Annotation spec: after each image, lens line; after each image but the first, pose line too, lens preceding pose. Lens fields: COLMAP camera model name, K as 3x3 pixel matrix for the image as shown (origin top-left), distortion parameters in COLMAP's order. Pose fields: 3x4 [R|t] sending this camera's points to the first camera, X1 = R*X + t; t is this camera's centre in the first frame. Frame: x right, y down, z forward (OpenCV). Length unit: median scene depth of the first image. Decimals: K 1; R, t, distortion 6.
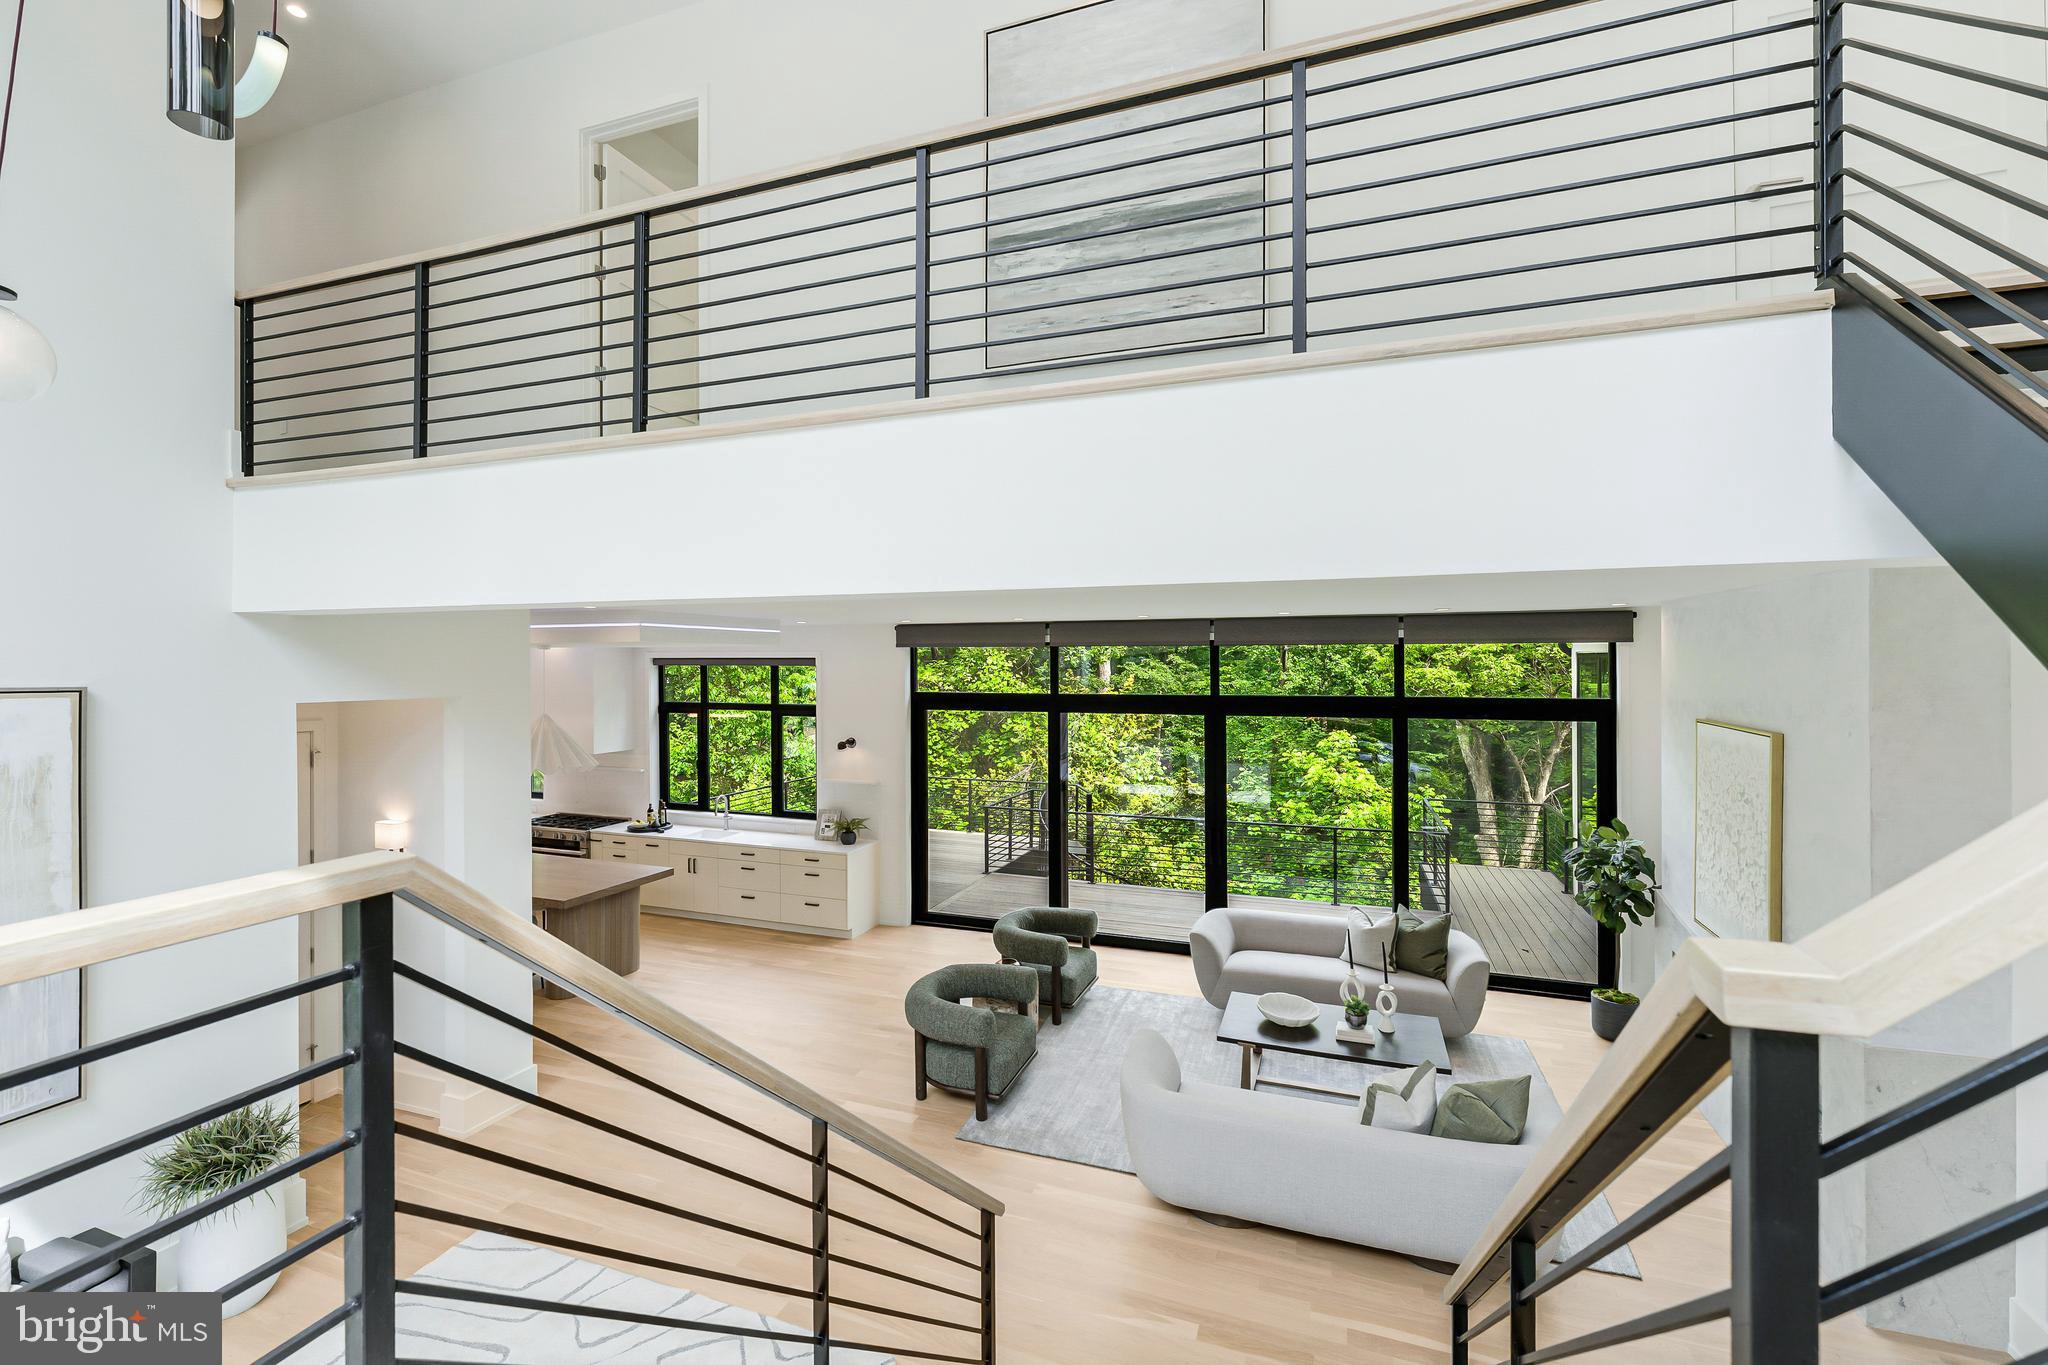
lens RADIAL K [[849.7, 0, 1026.8], [0, 849.7, 672.3], [0, 0, 1]] dist [0.000350, -0.000032]
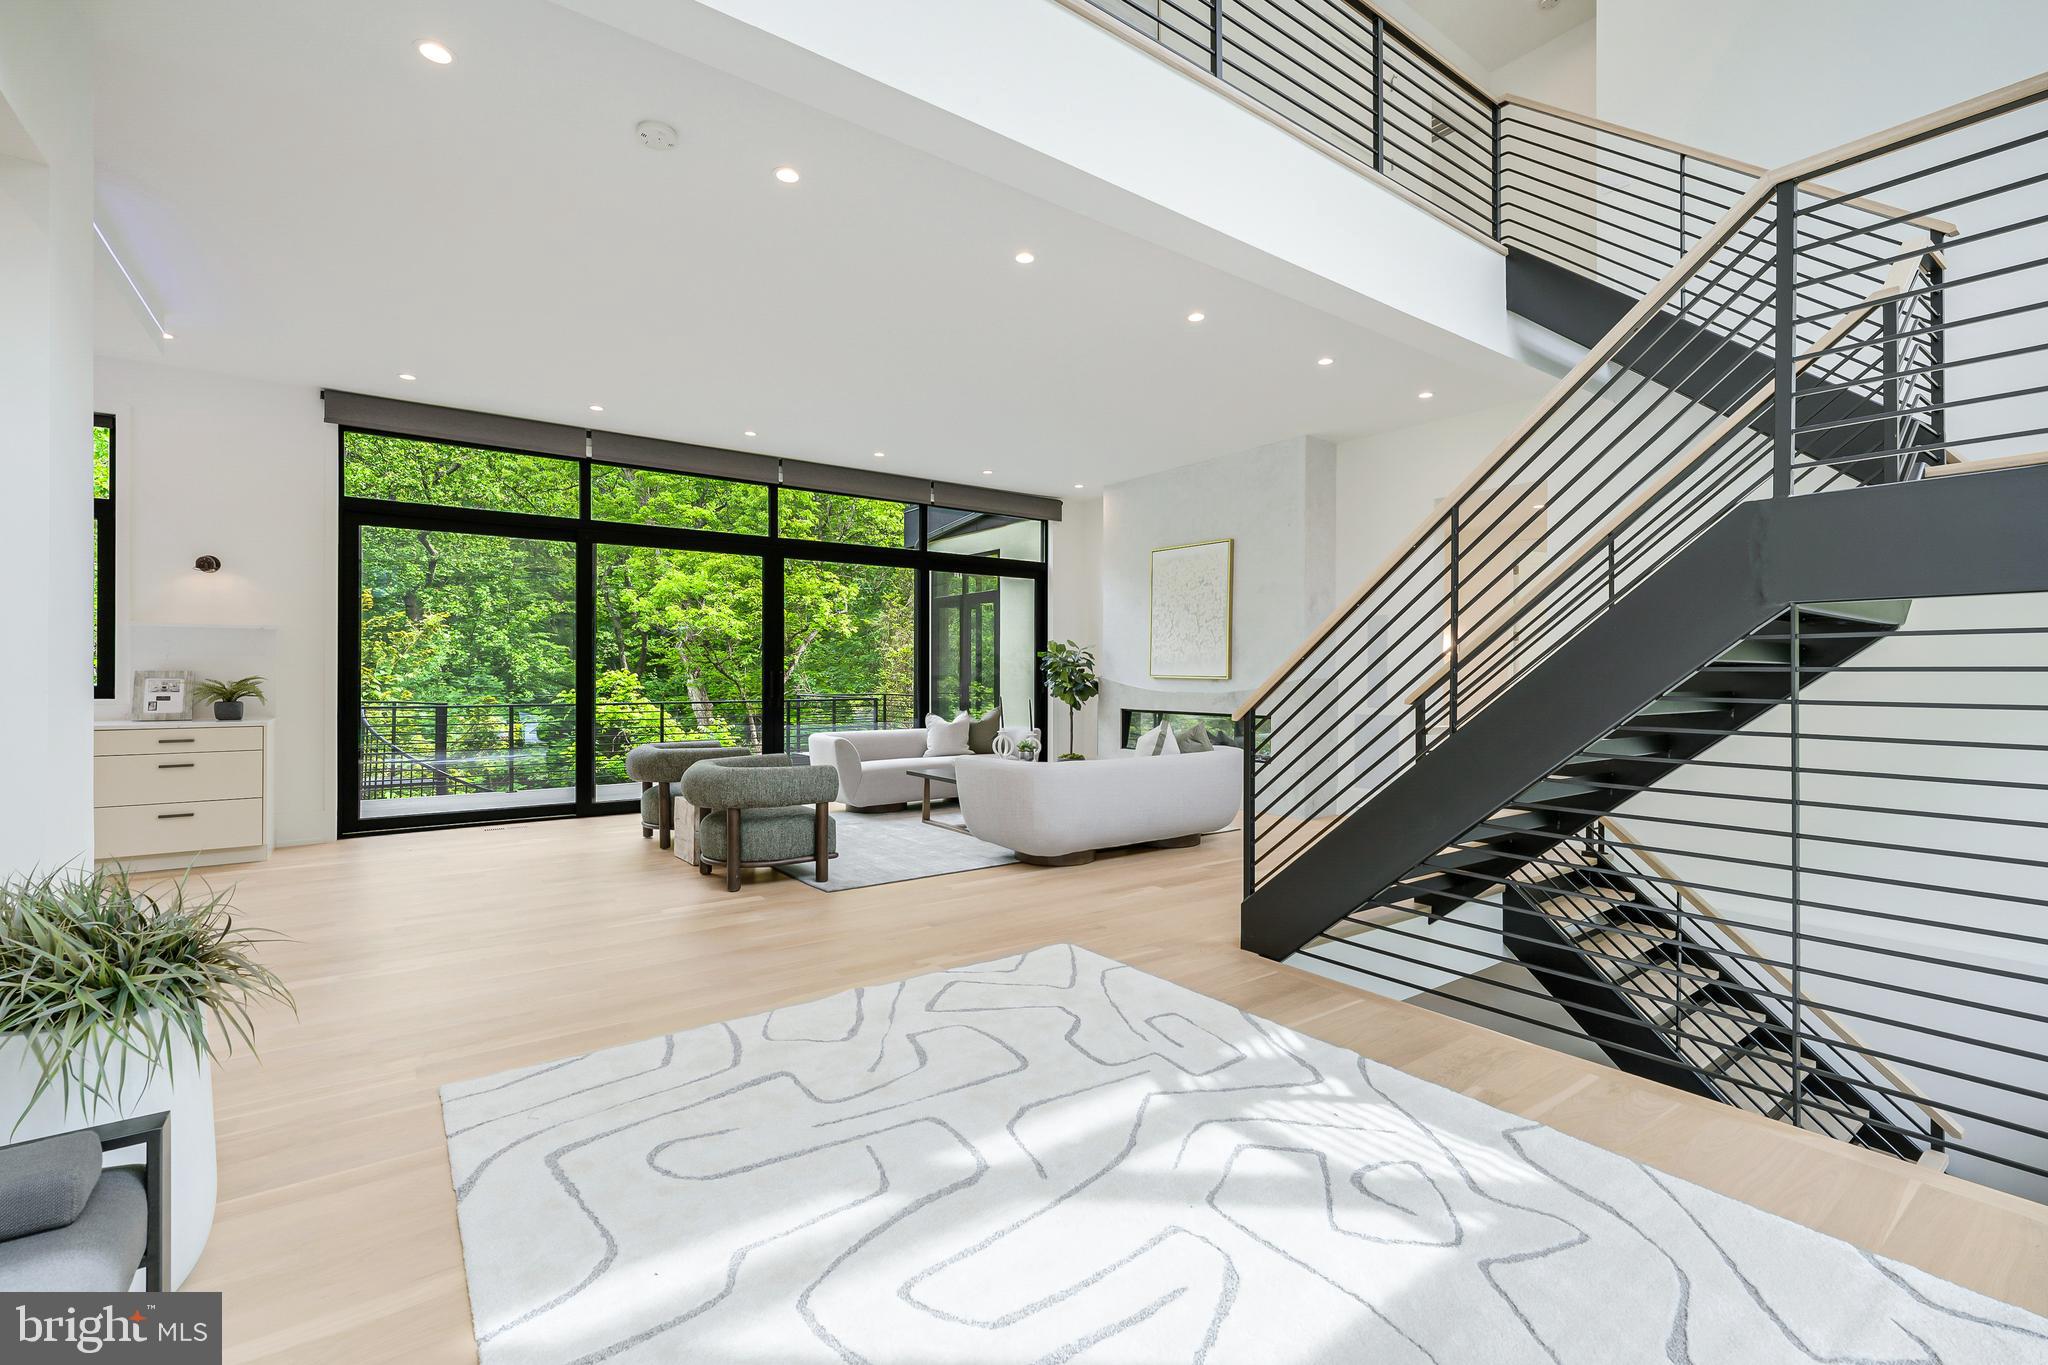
lens RADIAL K [[901.8, 0, 1024.0], [0, 901.8, 682.5], [0, 0, 1]] dist [0.000929, -0.000028]
pose [[0.557782, 0.001084, 0.829987, -0.433210], [0.001503, 0.999996, -0.002316, 0.176955], [-0.829986, 0.002539, 0.557778, 0.148535]]
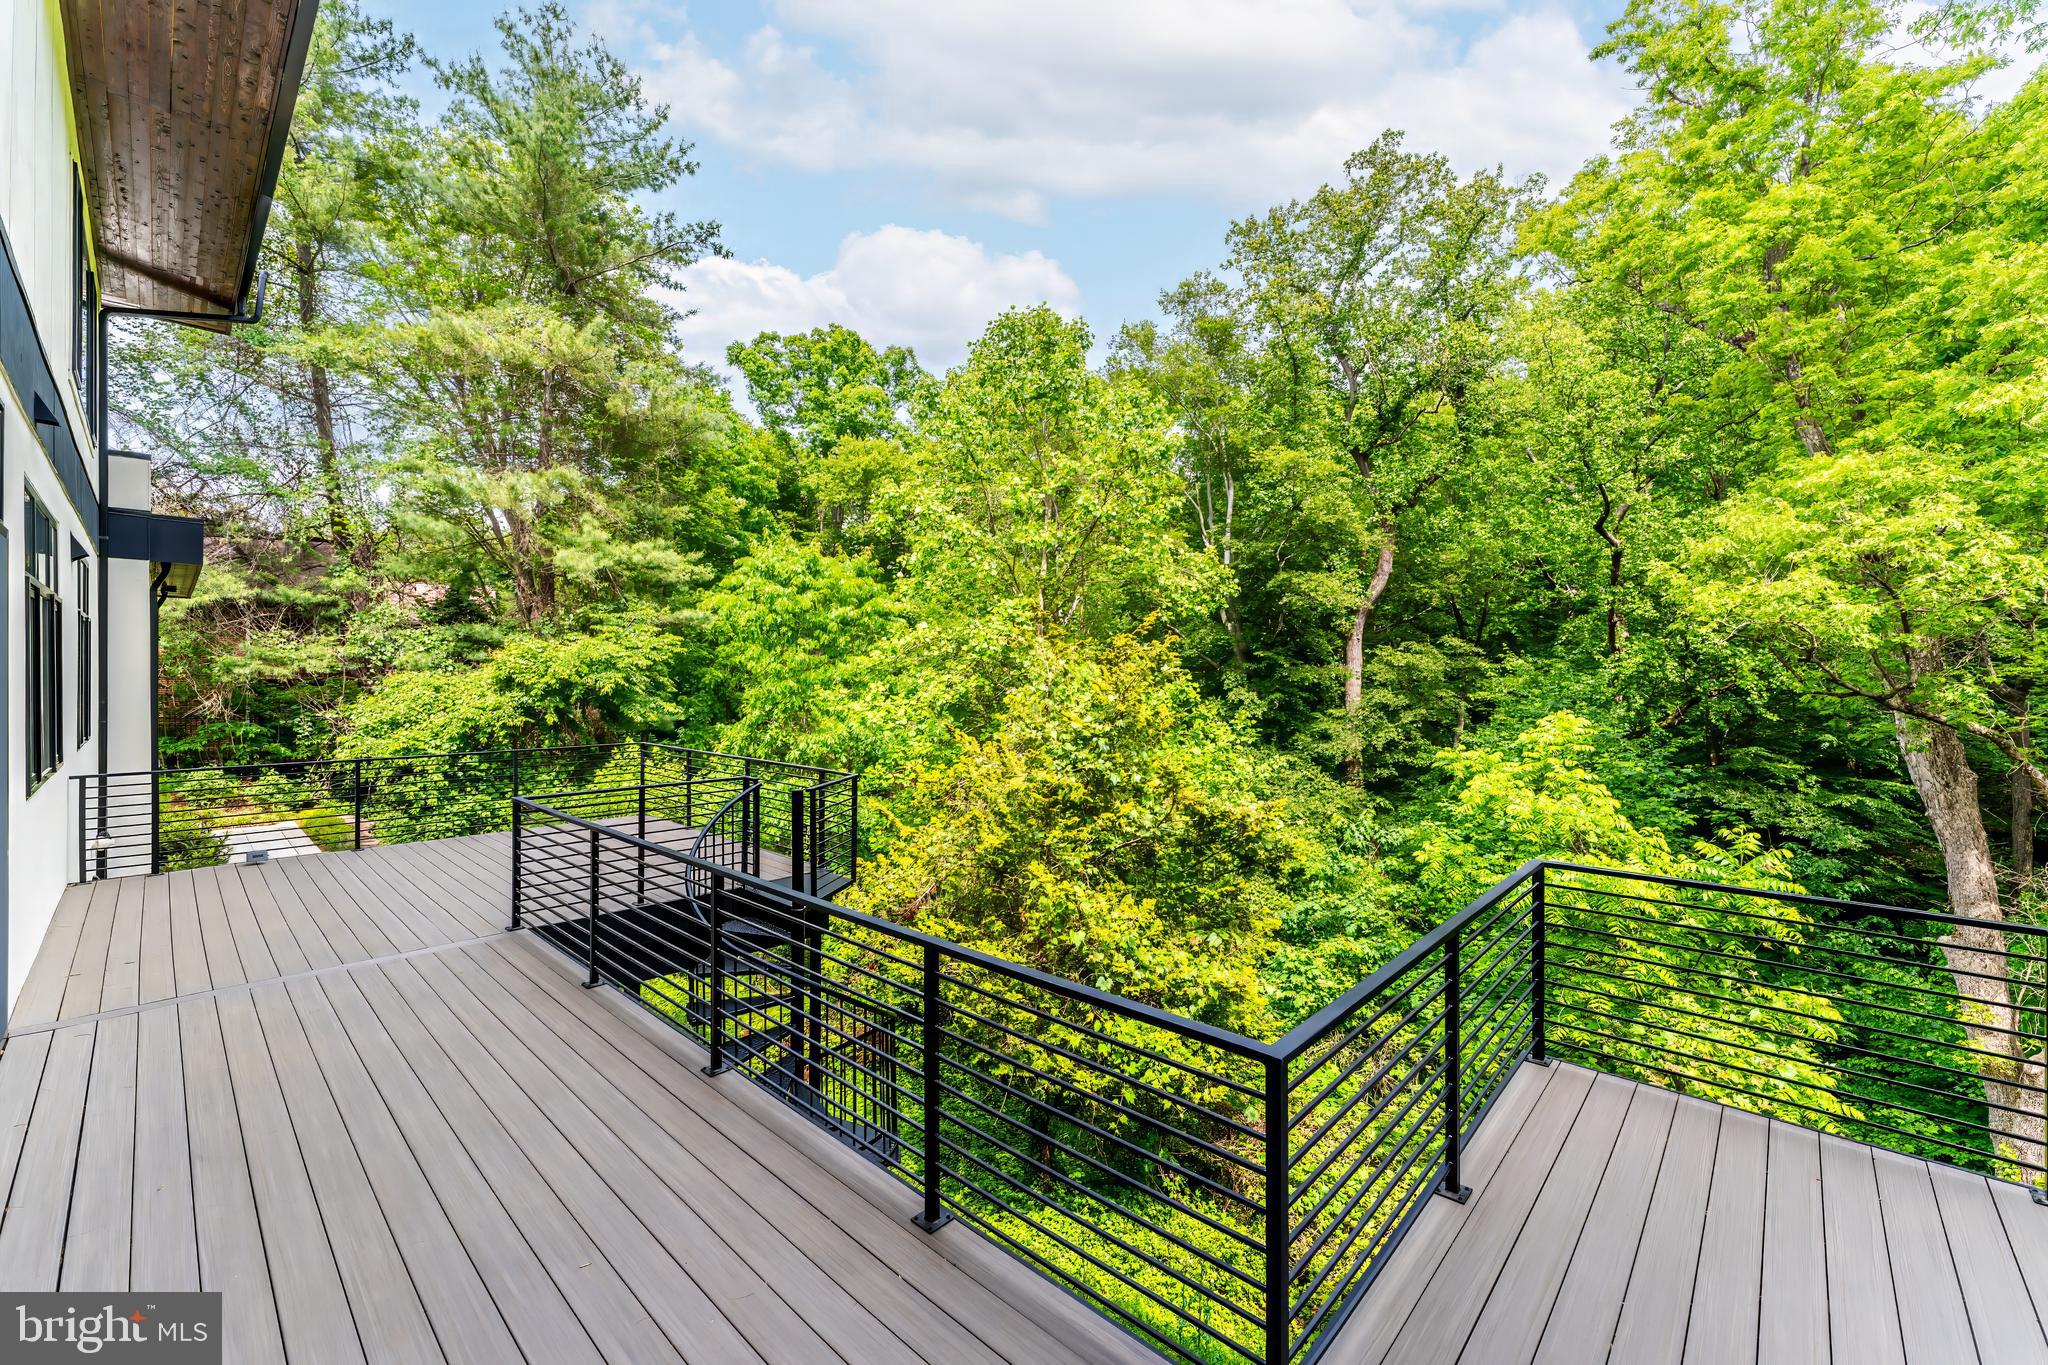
lens RADIAL K [[820.7, 0, 1012.9], [0, 820.7, 685.1], [0, 0, 1]] dist [0.000865, 0.000080]
pose [[0.917053, 0.009671, -0.398647, 0.542507], [-0.006653, 0.999938, 0.008953, 0.103158], [0.398709, -0.005559, 0.917061, 0.835227]]
